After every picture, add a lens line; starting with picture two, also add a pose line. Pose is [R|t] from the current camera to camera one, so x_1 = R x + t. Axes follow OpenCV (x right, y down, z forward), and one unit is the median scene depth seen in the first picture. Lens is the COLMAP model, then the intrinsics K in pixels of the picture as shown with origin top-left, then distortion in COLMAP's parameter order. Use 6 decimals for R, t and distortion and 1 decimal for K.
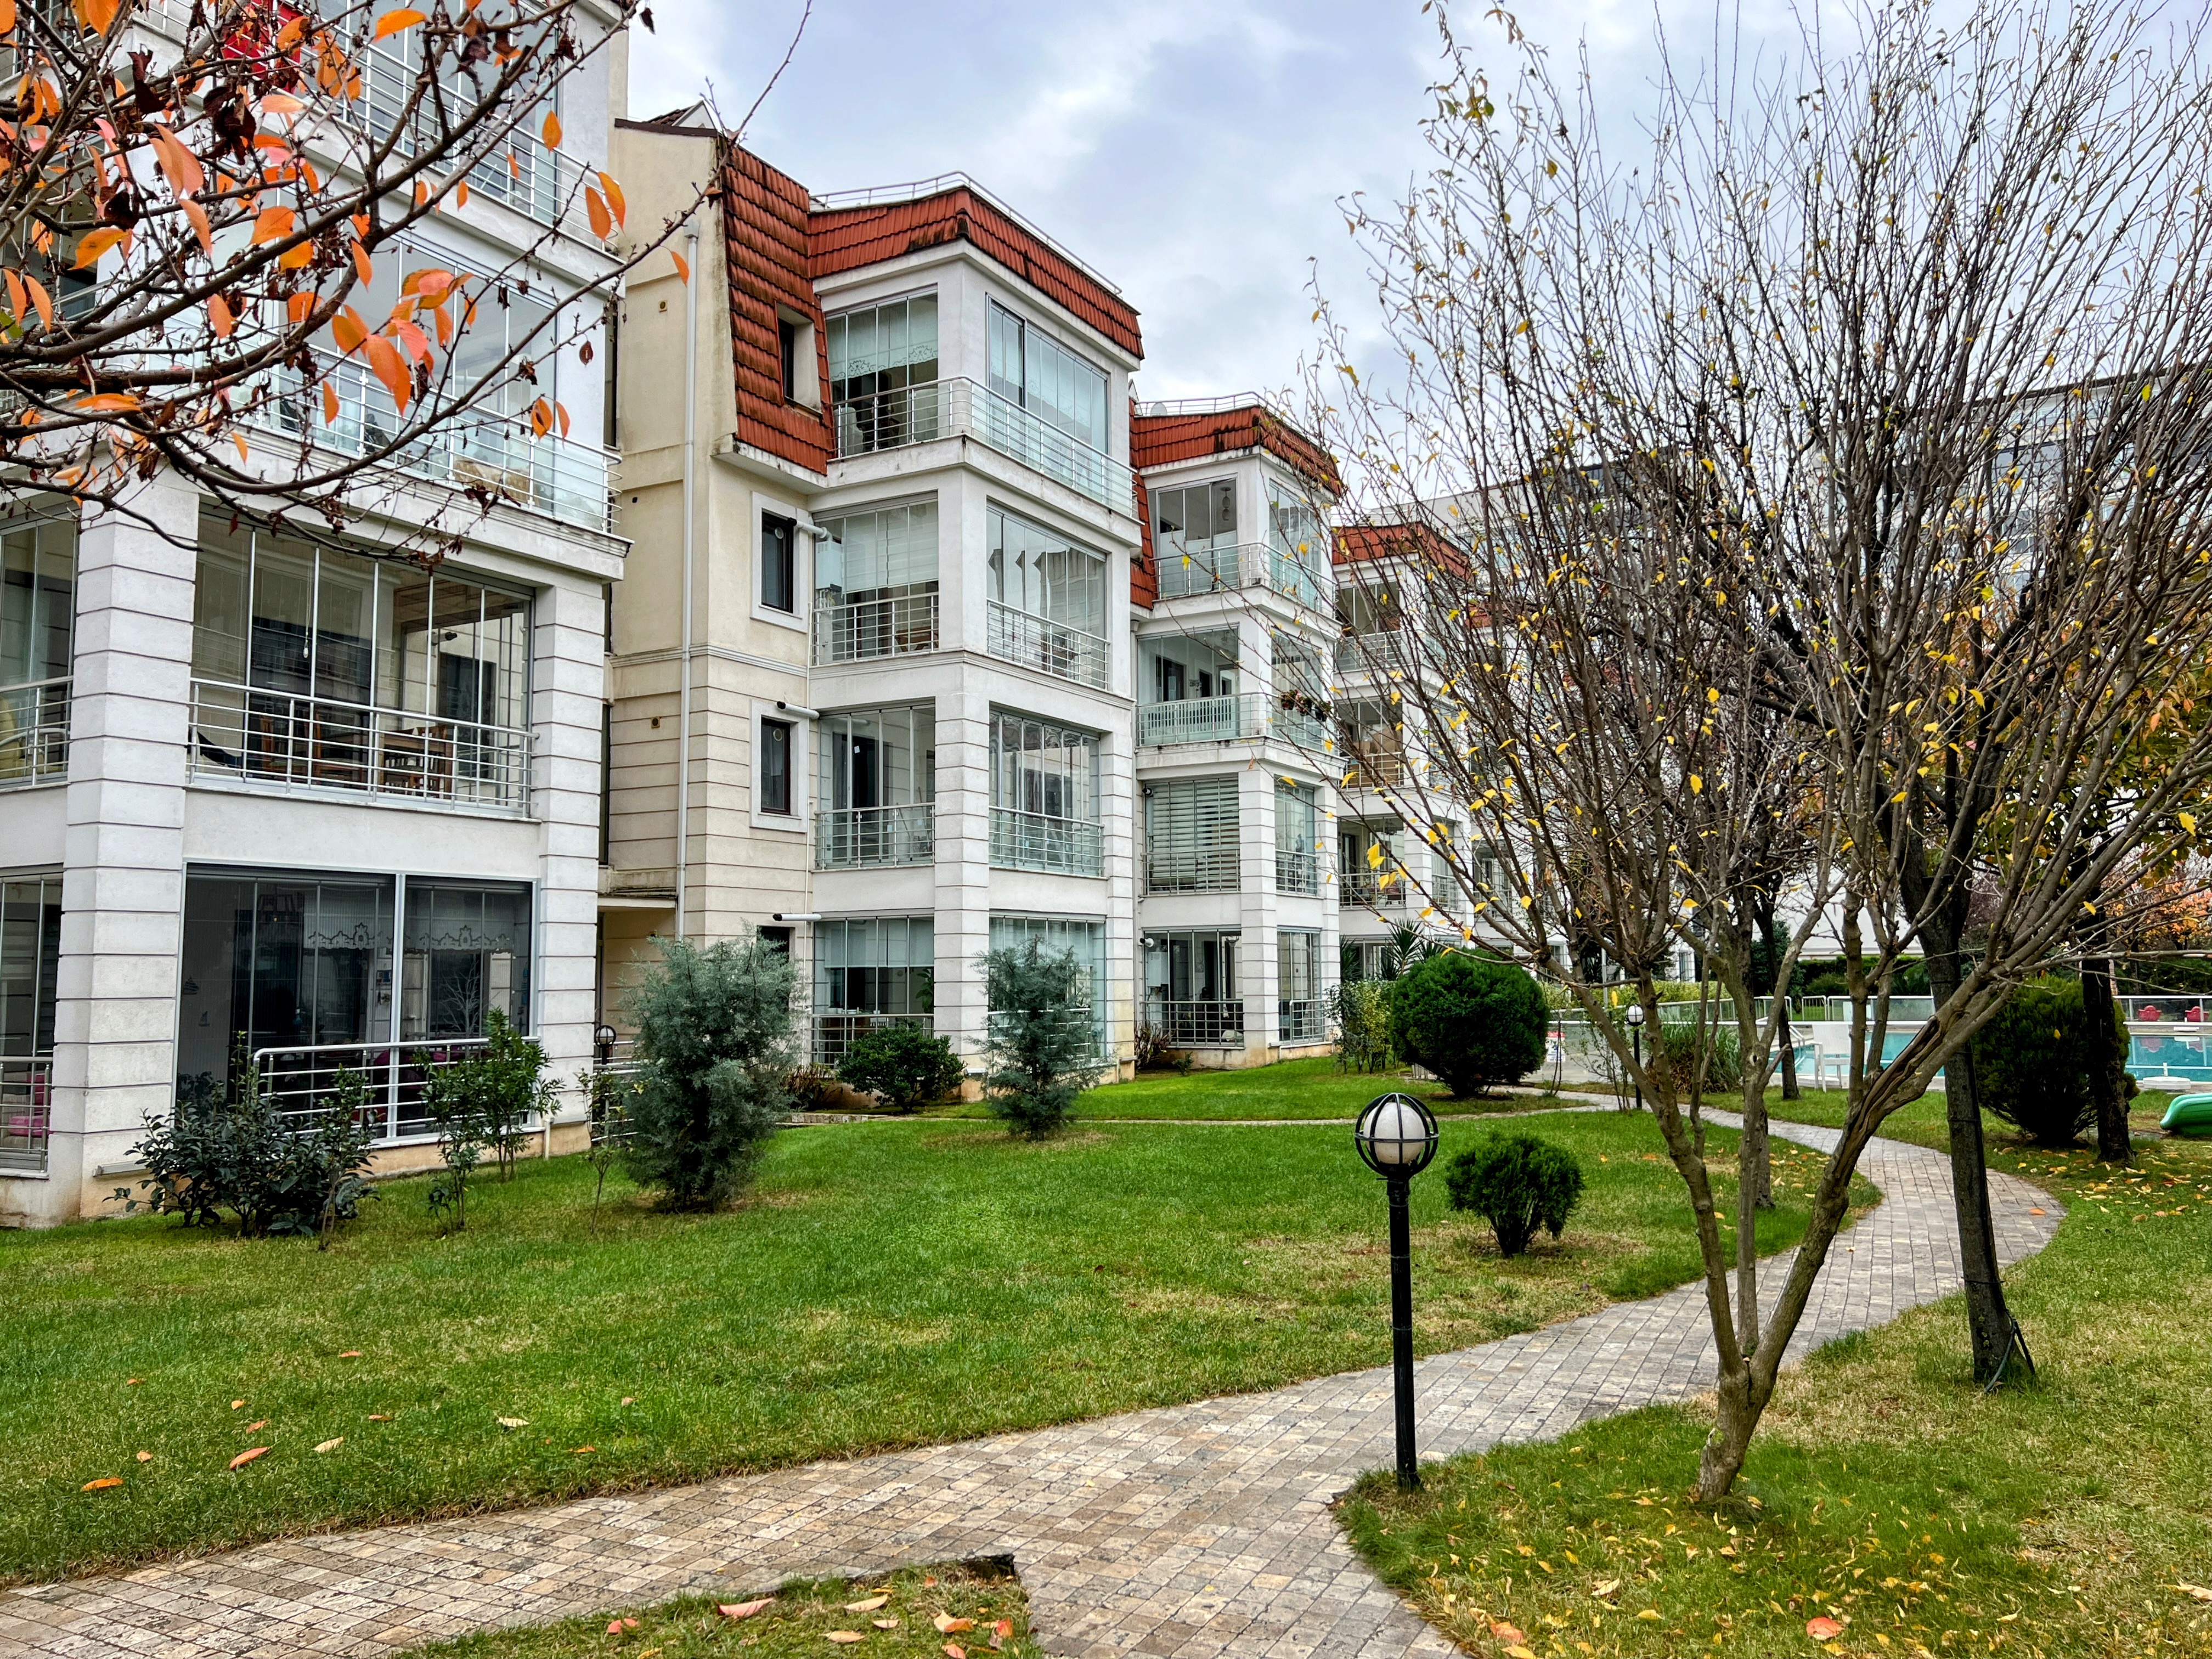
lens RADIAL K [[1660.6, 0, 1113.5], [0, 1660.6, 822.7], [0, 0, 1]] dist [0.059374, -0.059531]
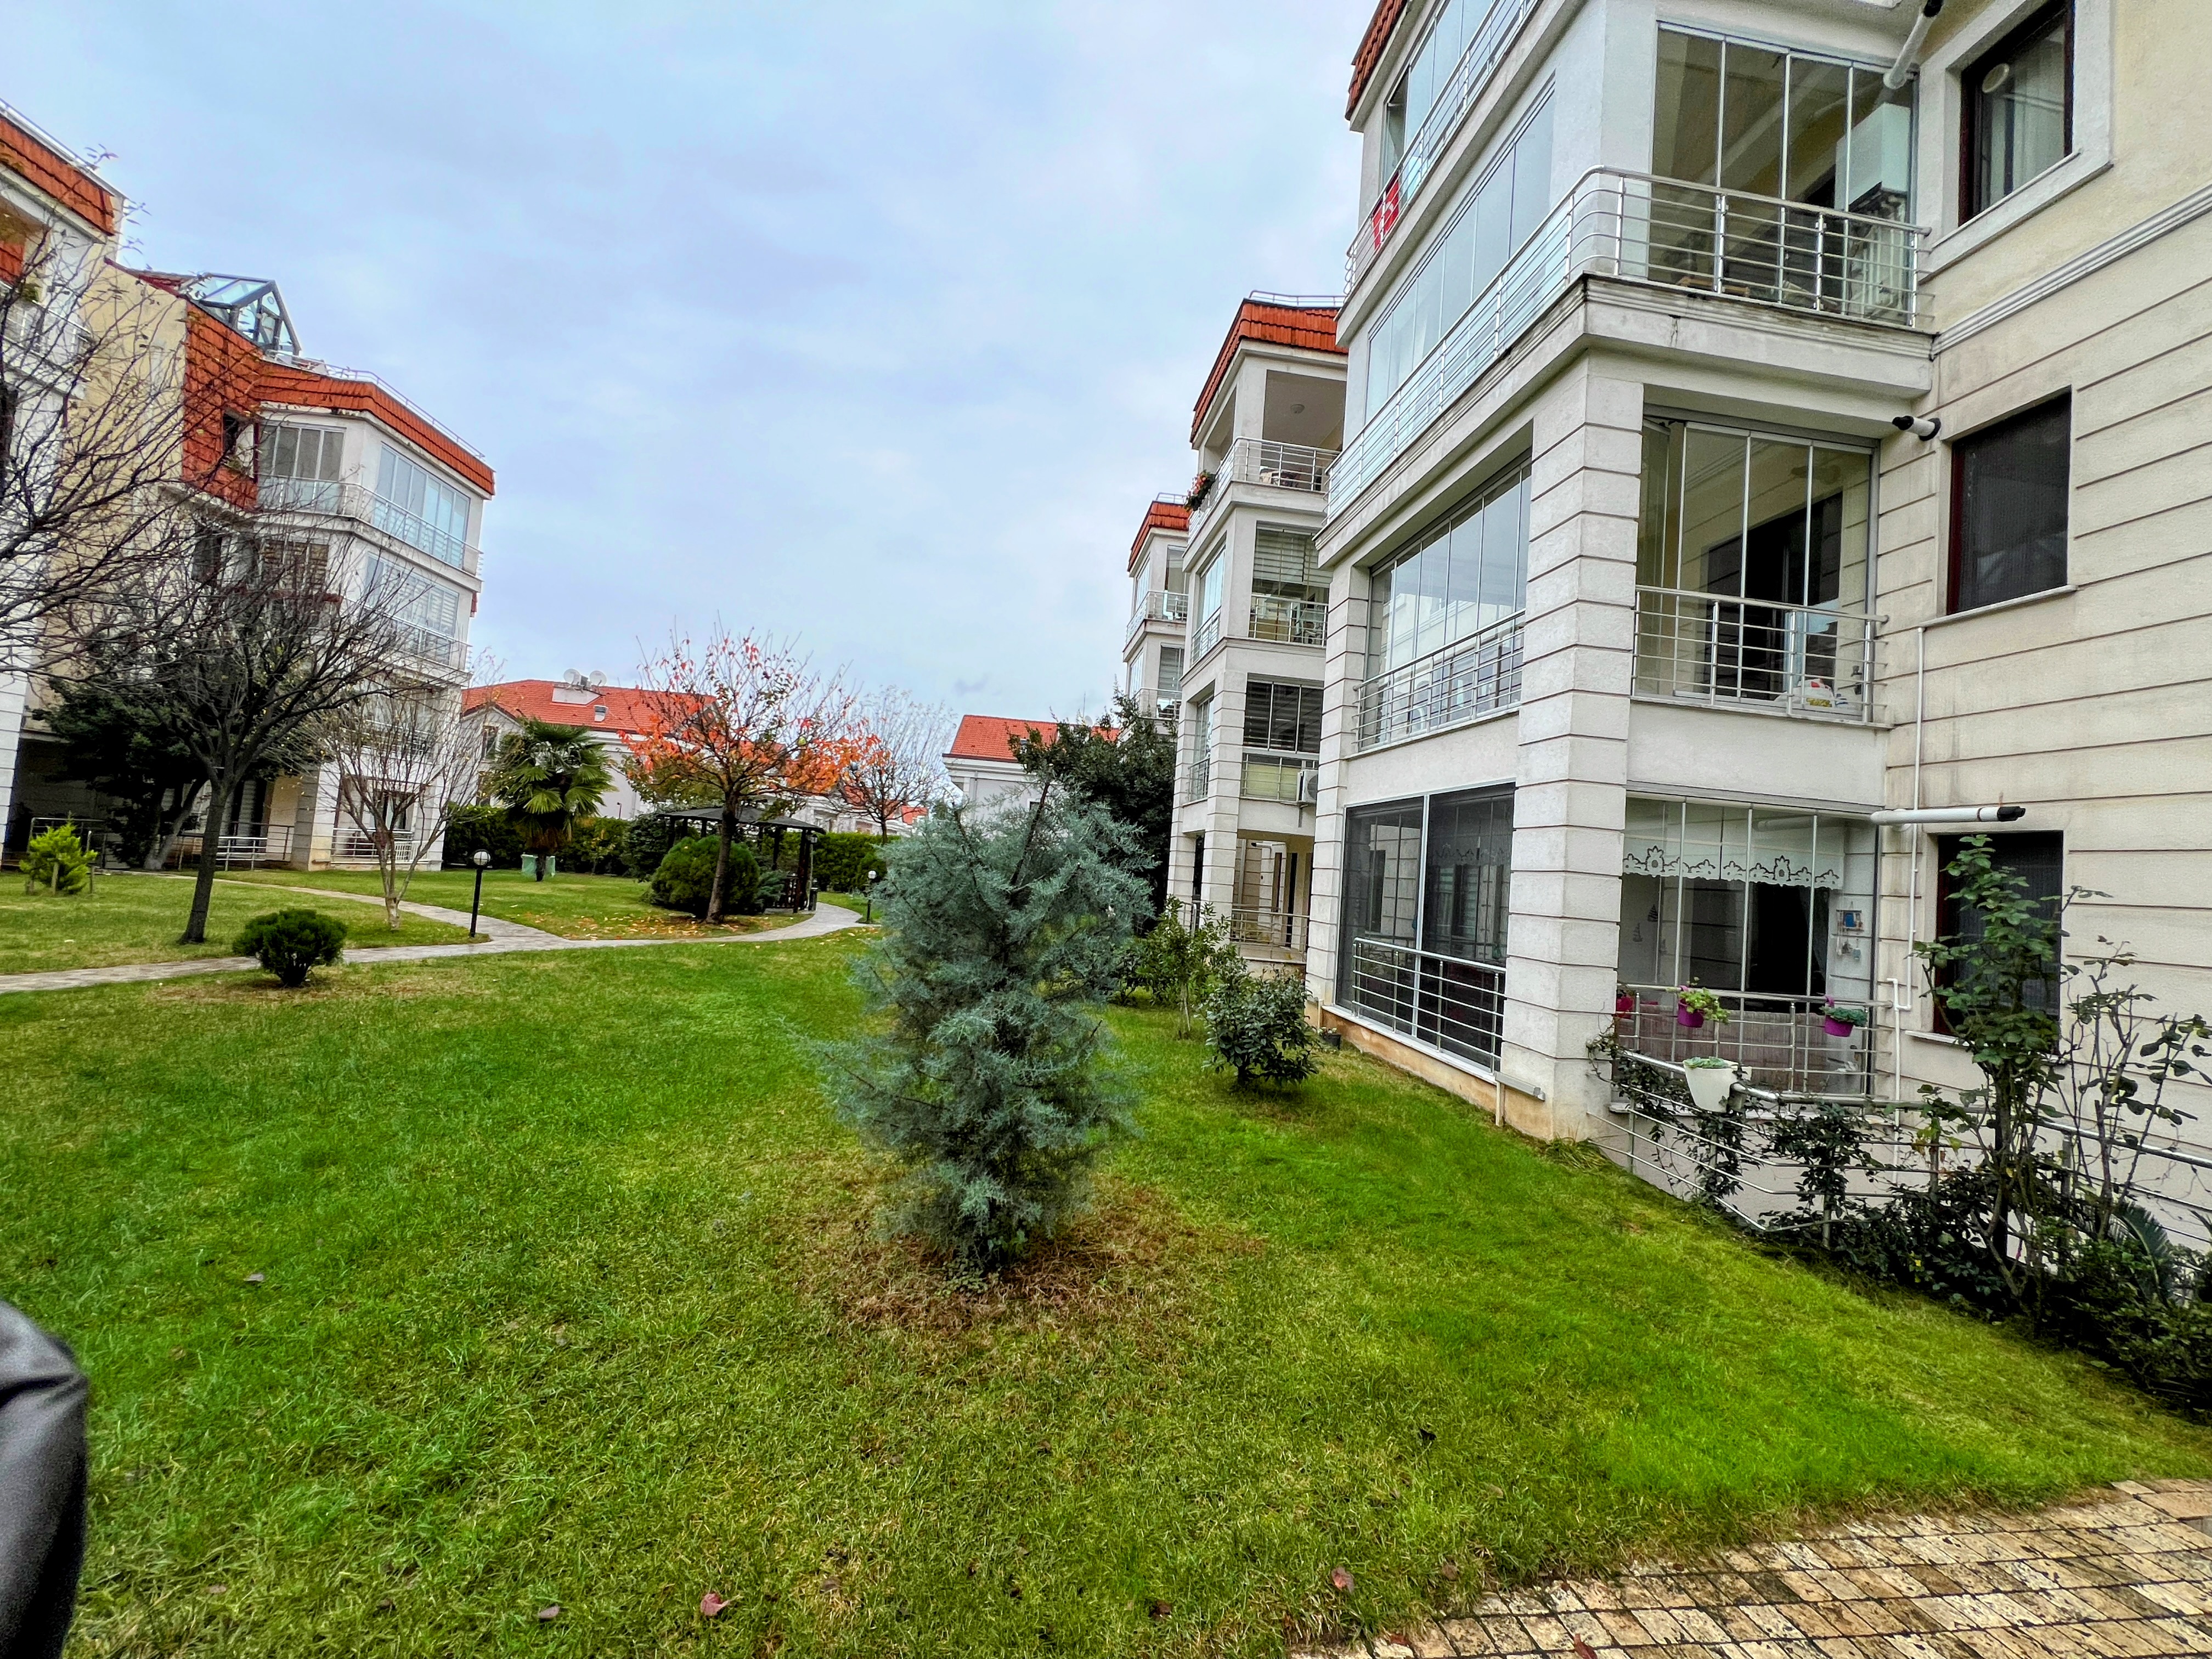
lens RADIAL K [[885.7, 0, 1103.8], [0, 885.7, 824.4], [0, 0, 1]] dist [-0.001262, -0.000528]
pose [[-0.804580, -0.084538, -0.587796, 0.047231], [-0.015499, 0.992468, -0.121523, 0.079935], [0.593642, -0.088665, -0.799830, 0.875187]]
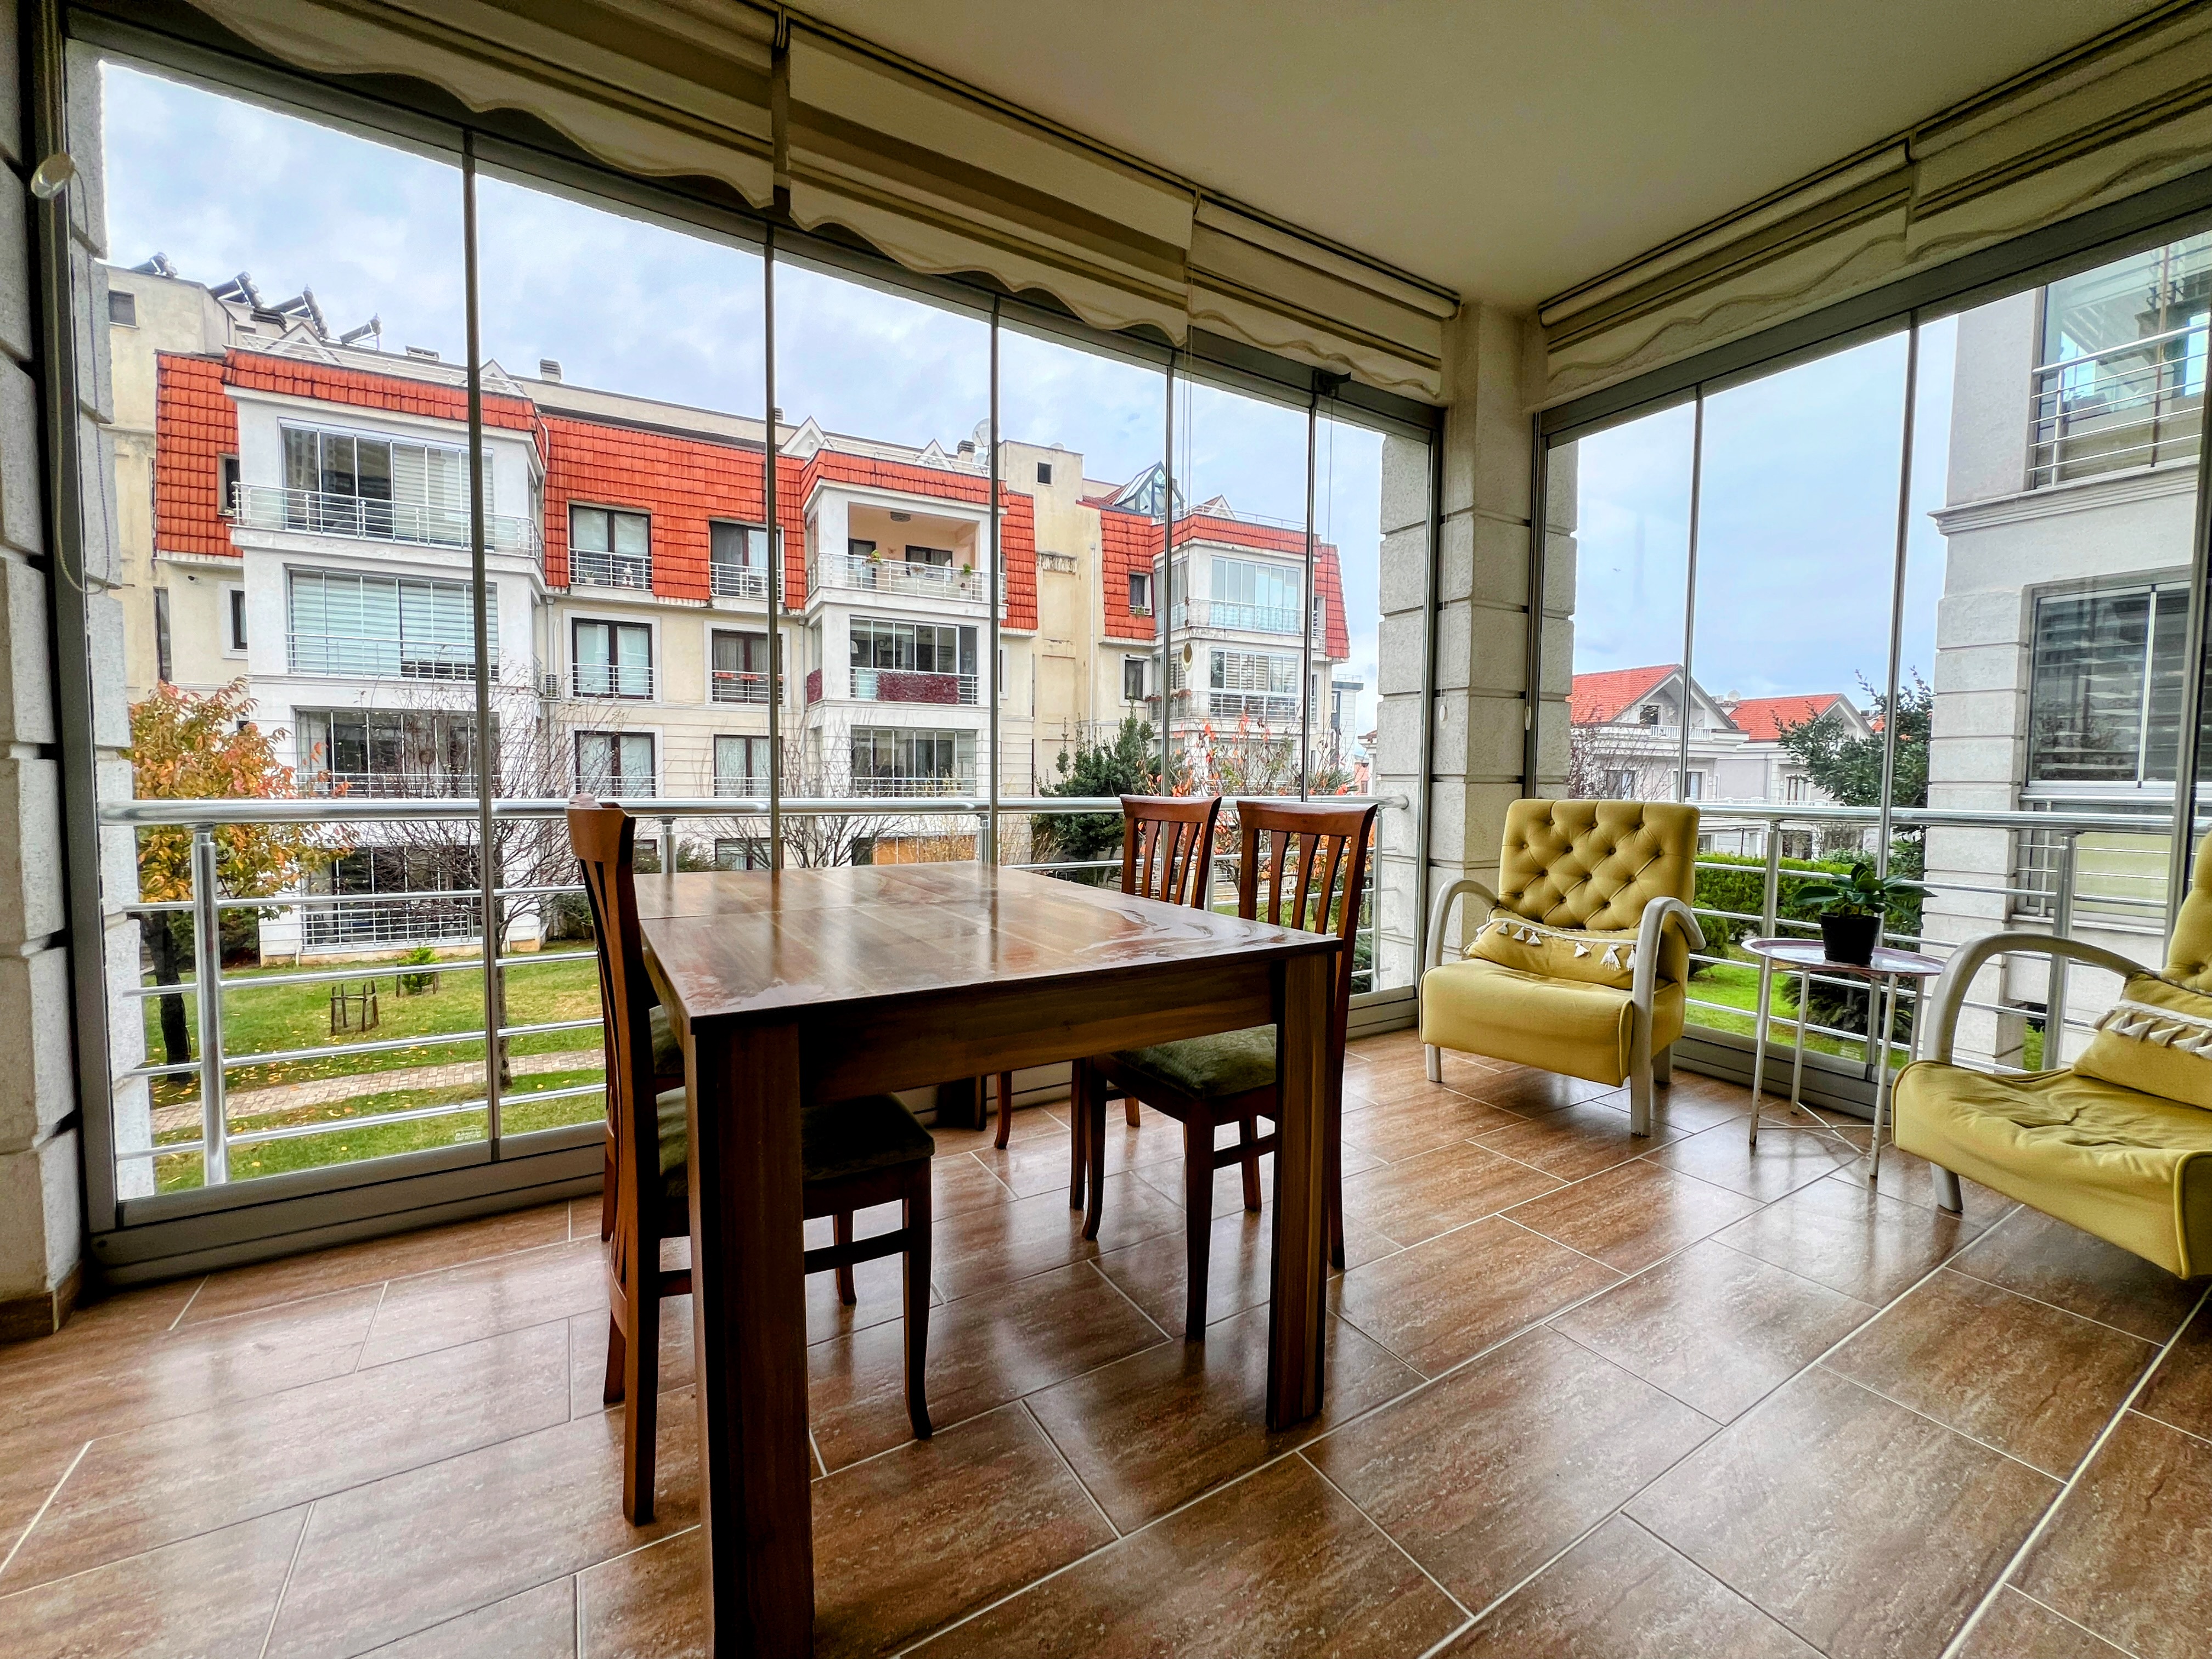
lens RADIAL K [[886.7, 0, 1104.7], [0, 886.7, 824.6], [0, 0, 1]] dist [-0.000796, -0.000196]
pose [[-0.862921, -0.025143, 0.504713, -0.360465], [-0.048383, 0.998284, -0.032991, -0.038922], [-0.503017, -0.052888, -0.862657, 0.745356]]
